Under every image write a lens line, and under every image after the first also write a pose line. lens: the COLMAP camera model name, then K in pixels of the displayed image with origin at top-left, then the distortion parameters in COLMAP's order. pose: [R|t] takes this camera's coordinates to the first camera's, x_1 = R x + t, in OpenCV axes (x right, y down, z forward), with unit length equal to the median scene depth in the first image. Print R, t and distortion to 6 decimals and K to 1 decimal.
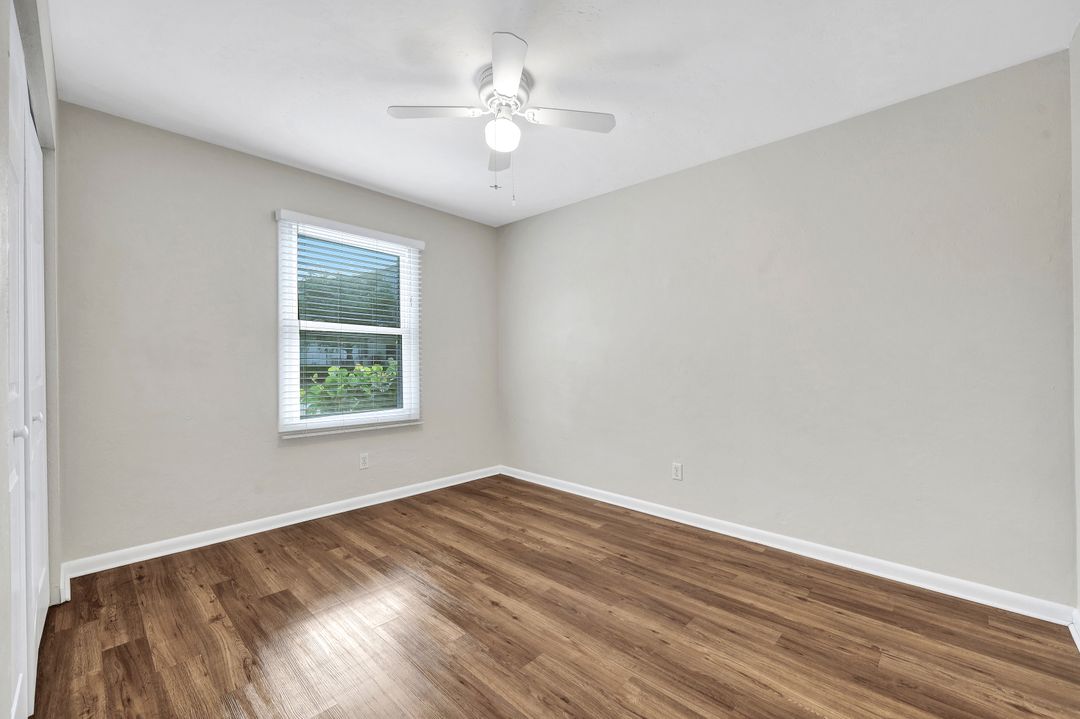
lens RADIAL K [[437.0, 0, 537.4], [0, 437.0, 362.5], [0, 0, 1]] dist [-0.002516, 0.000835]
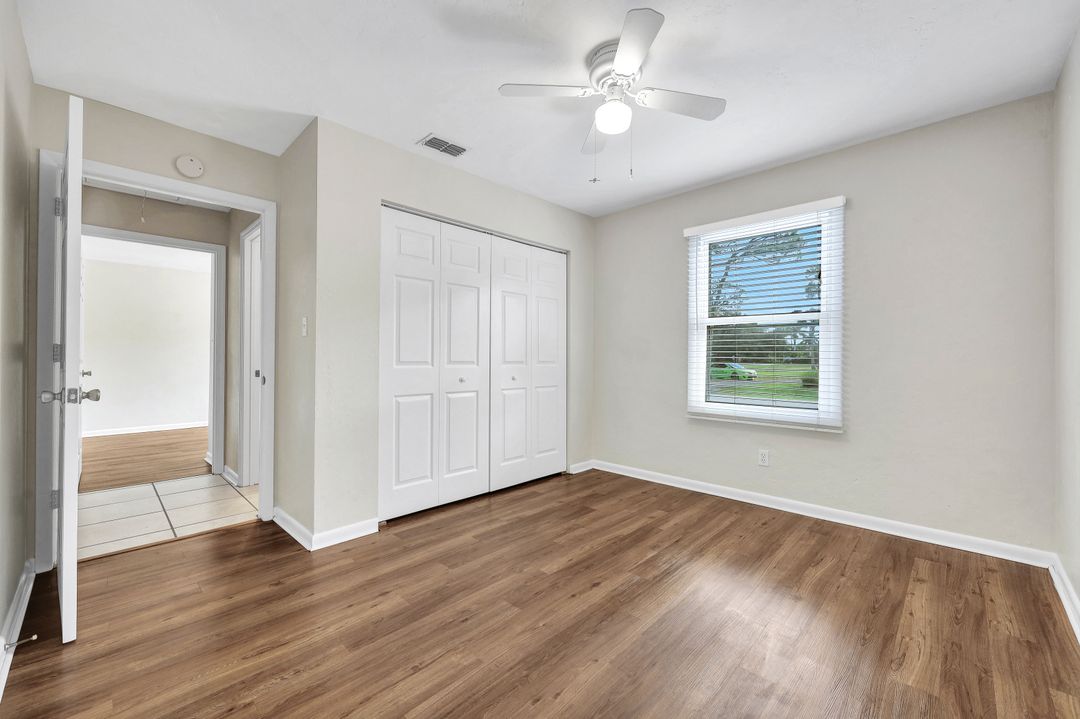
lens RADIAL K [[437.0, 0, 541.9], [0, 437.0, 360.5], [0, 0, 1]] dist [-0.002516, 0.000835]
pose [[-0.012958, 0.005494, -0.999901, 0.620545], [0.002292, 0.999982, 0.005465, 0.007431], [0.999913, -0.002221, -0.012970, 0.583165]]
